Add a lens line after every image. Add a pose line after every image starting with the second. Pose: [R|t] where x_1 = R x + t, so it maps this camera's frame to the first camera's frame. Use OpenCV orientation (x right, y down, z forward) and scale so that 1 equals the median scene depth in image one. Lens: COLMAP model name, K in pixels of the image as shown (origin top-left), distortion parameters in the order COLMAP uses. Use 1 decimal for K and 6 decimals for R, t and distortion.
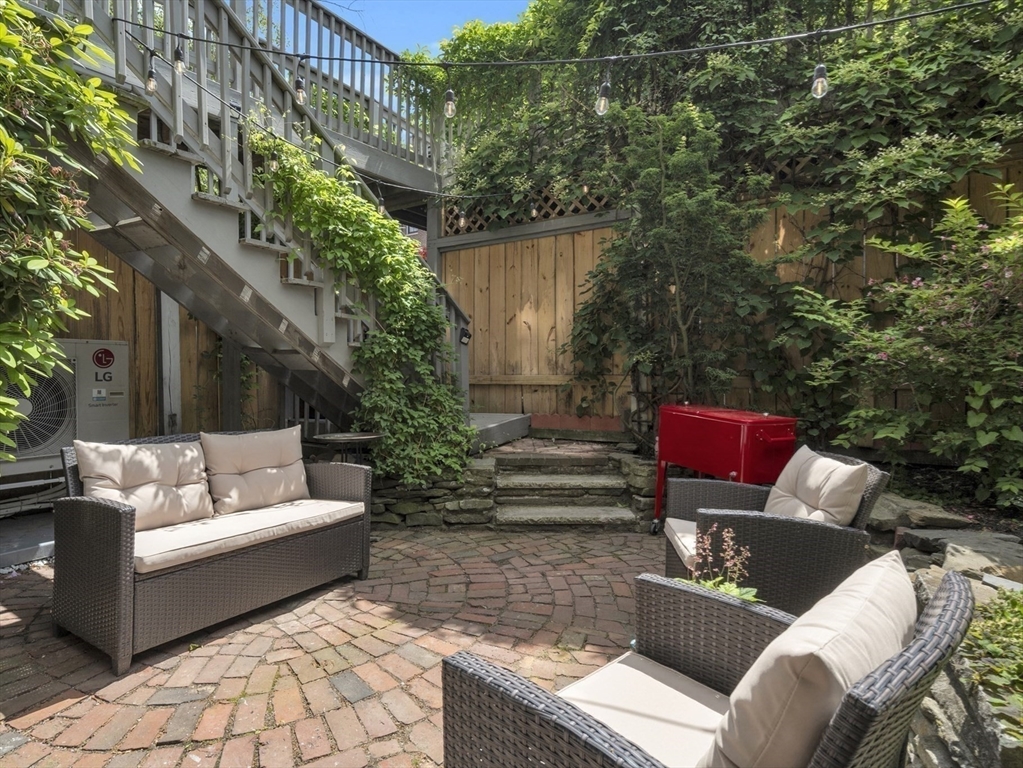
lens RADIAL K [[600.1, 0, 512.2], [0, 600.1, 381.2], [0, 0, 1]] dist [-0.003282, -0.000329]
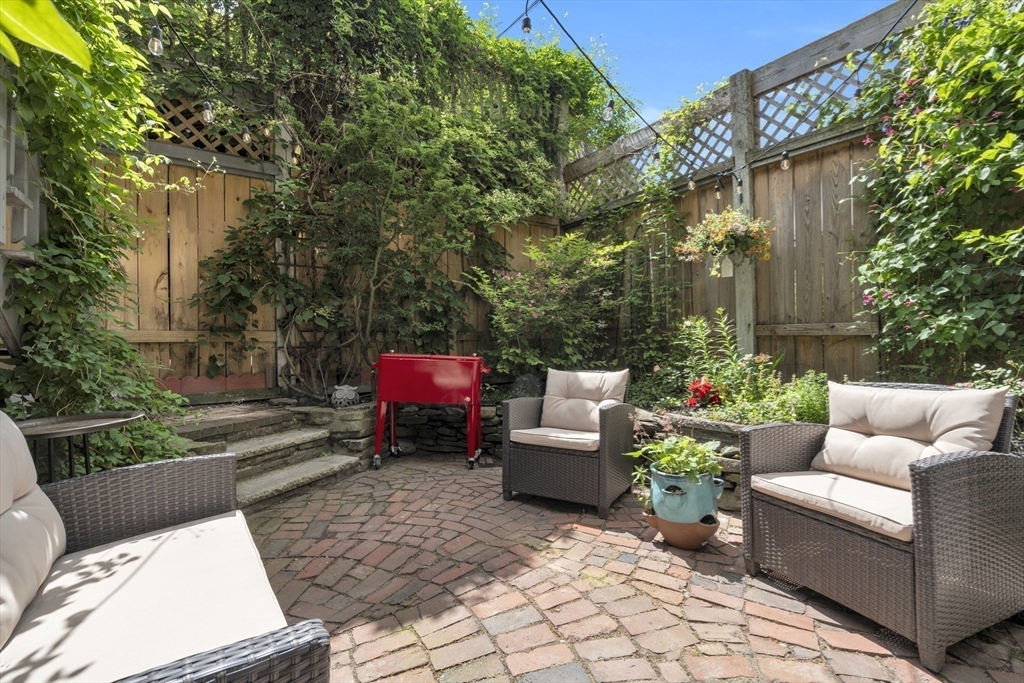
lens RADIAL K [[455.6, 0, 511.8], [0, 455.6, 342.2], [0, 0, 1]] dist [0.001926, -0.001086]
pose [[0.363863, -0.003963, 0.931444, -0.423093], [0.022567, 0.999735, -0.004563, 0.023950], [-0.931179, 0.022680, 0.363856, 0.398393]]
